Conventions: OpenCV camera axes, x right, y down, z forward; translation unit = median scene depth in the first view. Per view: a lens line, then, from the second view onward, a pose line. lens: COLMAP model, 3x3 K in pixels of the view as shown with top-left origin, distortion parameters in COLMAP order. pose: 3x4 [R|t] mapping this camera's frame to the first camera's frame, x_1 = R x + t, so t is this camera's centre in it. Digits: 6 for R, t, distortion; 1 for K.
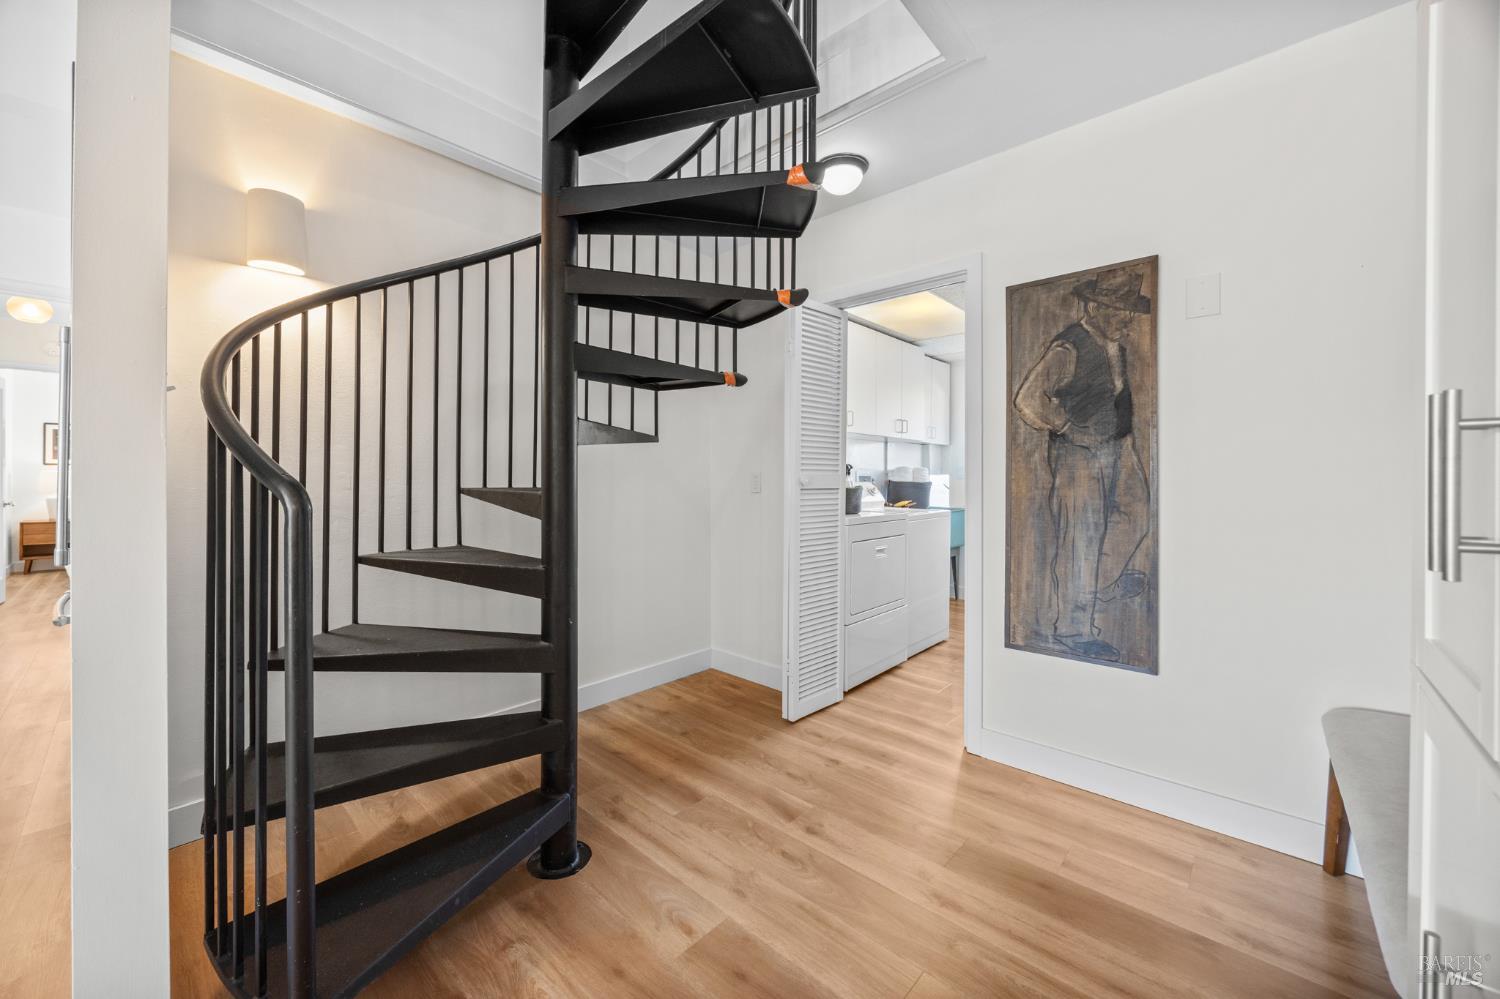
lens RADIAL K [[572.5, 0, 747.6], [0, 572.5, 482.1], [0, 0, 1]] dist [-0.002169, -0.000039]
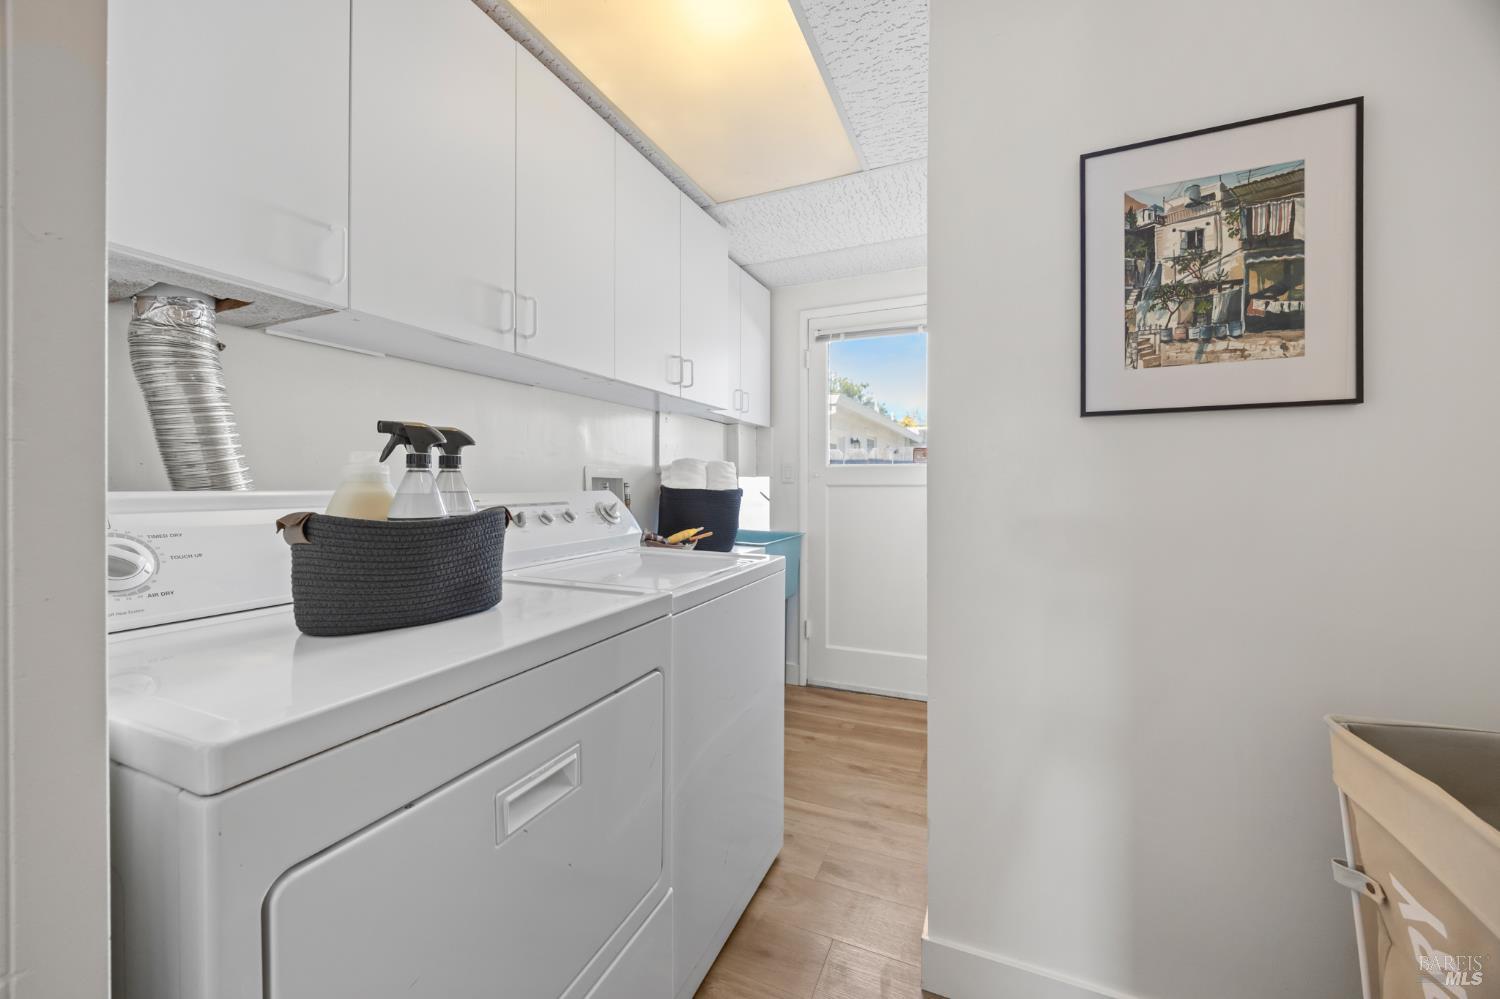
lens RADIAL K [[561.2, 0, 754.4], [0, 561.2, 487.8], [0, 0, 1]] dist [-0.000325, 0.000167]
pose [[0.945386, -0.005629, 0.325905, 0.377674], [0.005385, 0.999984, 0.001650, -0.005337], [-0.325910, 0.000195, 0.945401, 1.170373]]
